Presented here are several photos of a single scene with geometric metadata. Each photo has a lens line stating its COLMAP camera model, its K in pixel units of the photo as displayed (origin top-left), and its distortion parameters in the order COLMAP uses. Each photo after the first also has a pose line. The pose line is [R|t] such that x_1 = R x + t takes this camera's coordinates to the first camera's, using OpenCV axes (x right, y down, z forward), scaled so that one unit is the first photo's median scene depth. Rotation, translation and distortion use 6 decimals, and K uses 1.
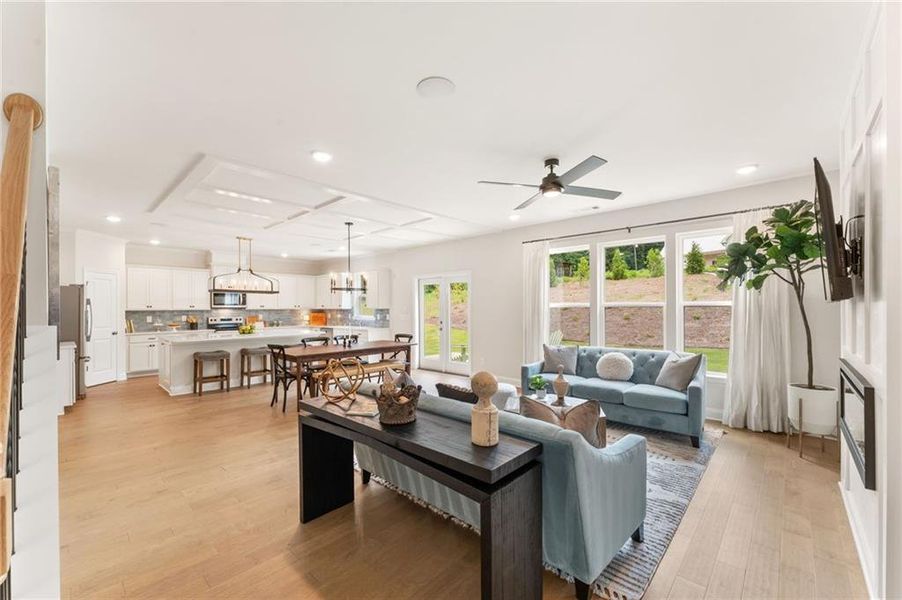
lens RADIAL K [[361.5, 0, 449.7], [0, 361.5, 306.7], [0, 0, 1]] dist [-0.000457, -0.000019]
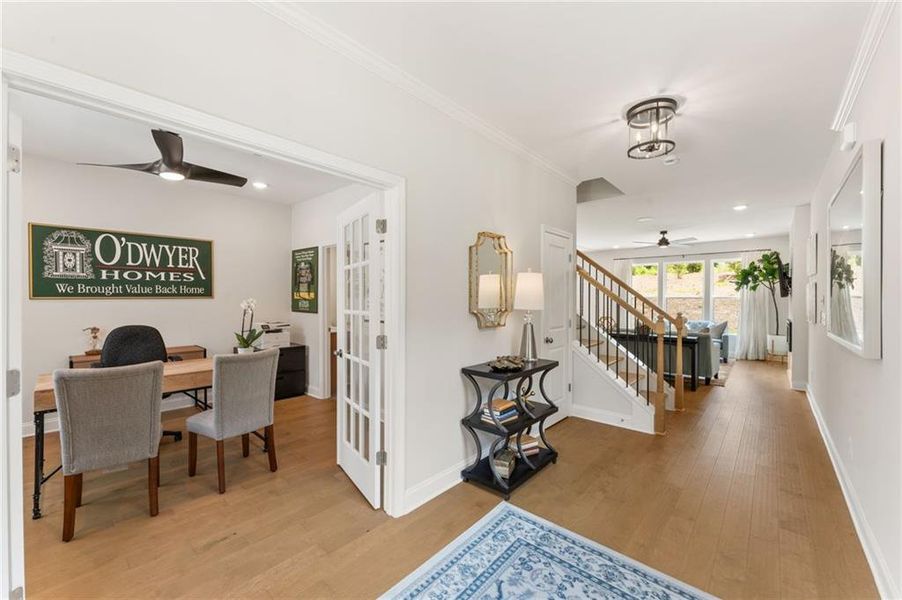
lens RADIAL K [[361.5, 0, 449.7], [0, 361.5, 306.7], [0, 0, 1]] dist [-0.000457, -0.000019]
pose [[0.999833, 0.006363, 0.017139, -1.018738], [-0.006644, 0.999844, 0.016387, 0.024034], [-0.017032, -0.016498, 0.999719, -1.145405]]
